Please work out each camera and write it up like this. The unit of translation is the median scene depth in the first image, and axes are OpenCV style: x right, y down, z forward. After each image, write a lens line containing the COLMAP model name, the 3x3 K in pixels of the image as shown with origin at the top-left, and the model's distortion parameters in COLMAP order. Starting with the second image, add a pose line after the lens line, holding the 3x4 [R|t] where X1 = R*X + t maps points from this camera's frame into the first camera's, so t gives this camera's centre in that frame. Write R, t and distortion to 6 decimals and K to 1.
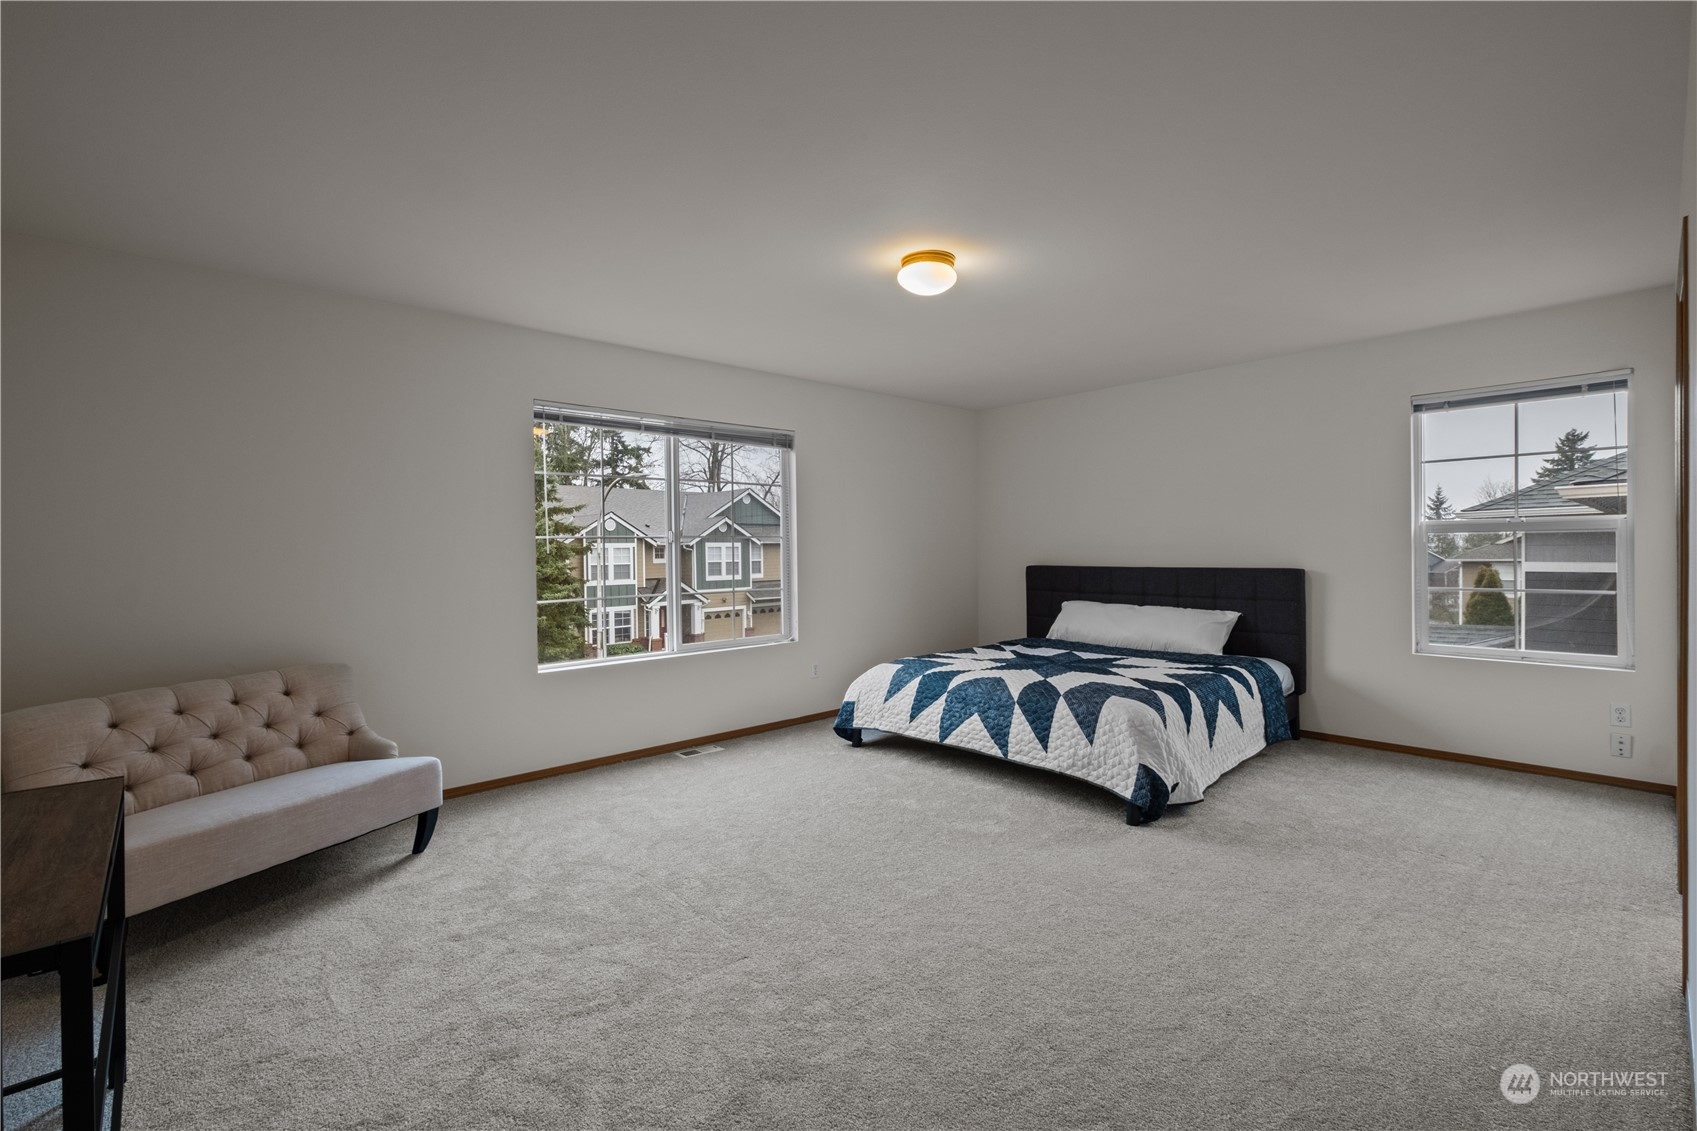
lens RADIAL K [[732.0, 0, 844.8], [0, 732.0, 558.1], [0, 0, 1]] dist [-0.011090, 0.001948]
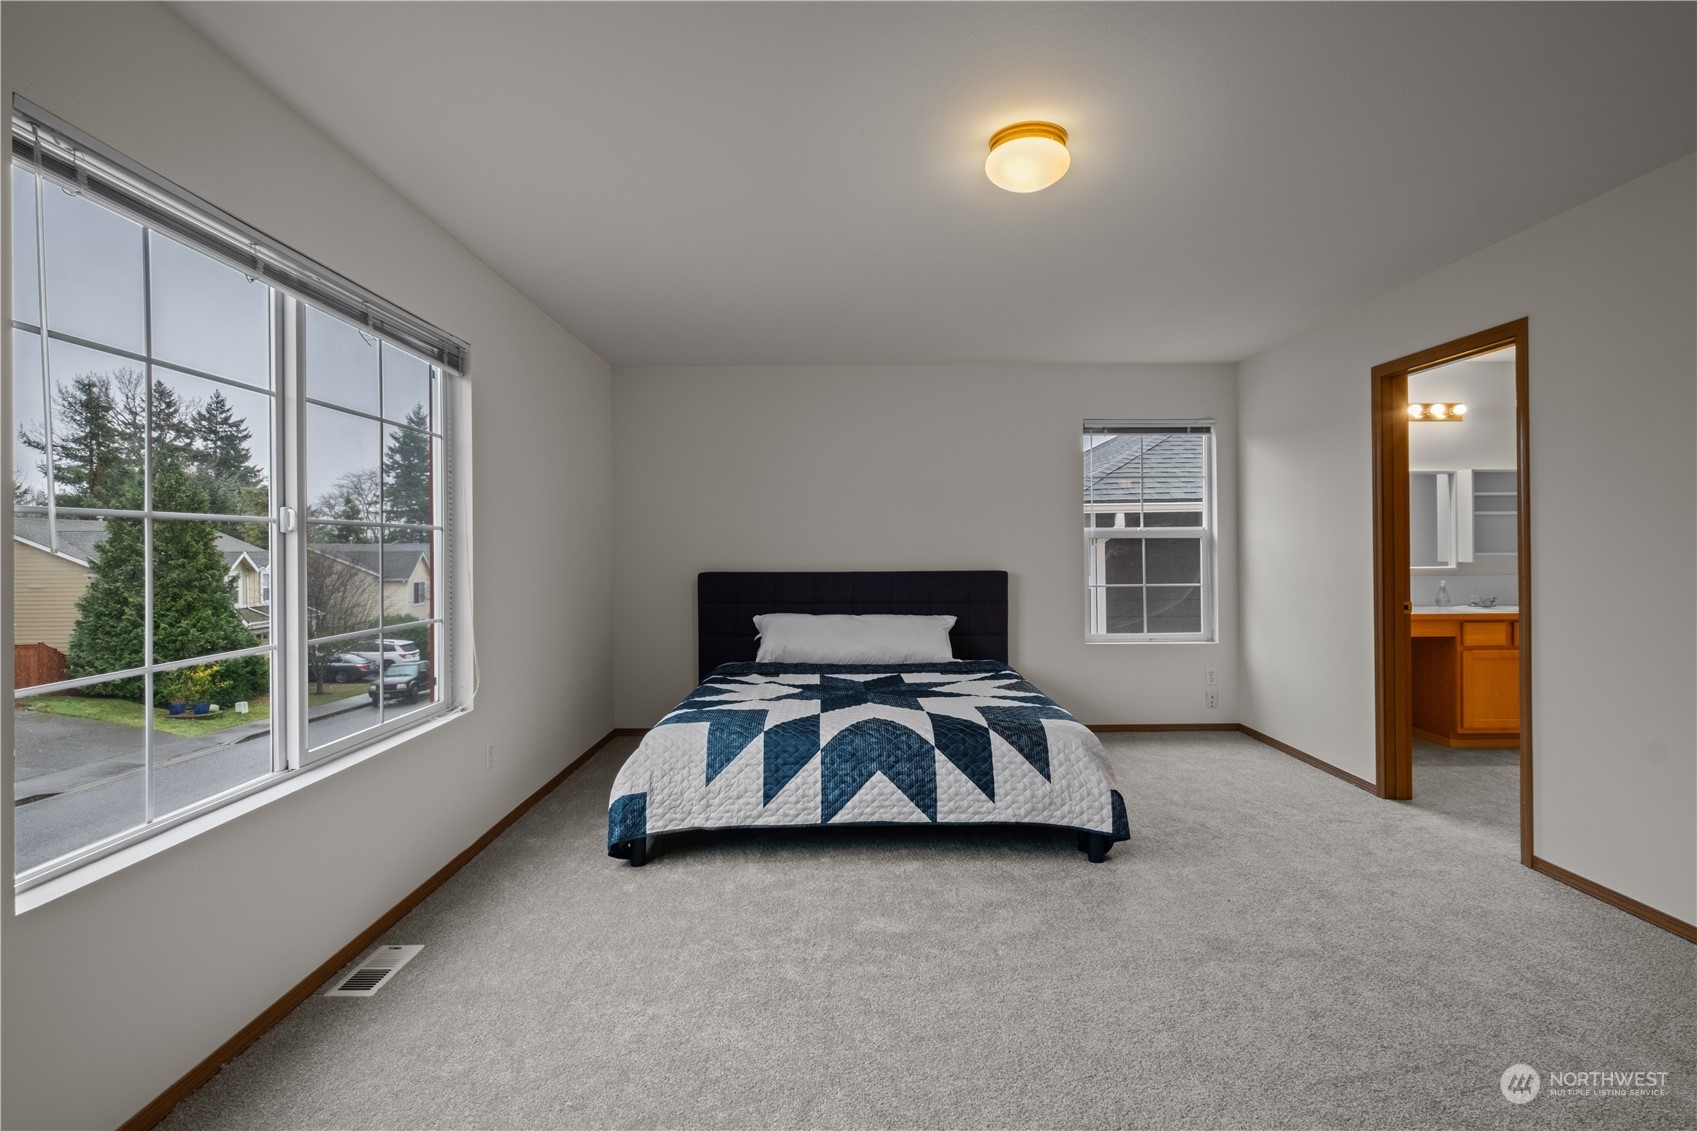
lens RADIAL K [[788.9, 0, 852.0], [0, 788.9, 559.3], [0, 0, 1]] dist [0.001141, 0.001611]
pose [[0.667295, -0.001880, 0.744791, -0.447365], [0.008413, 0.999952, -0.005013, 0.001557], [-0.744746, 0.009611, 0.667278, 0.502928]]
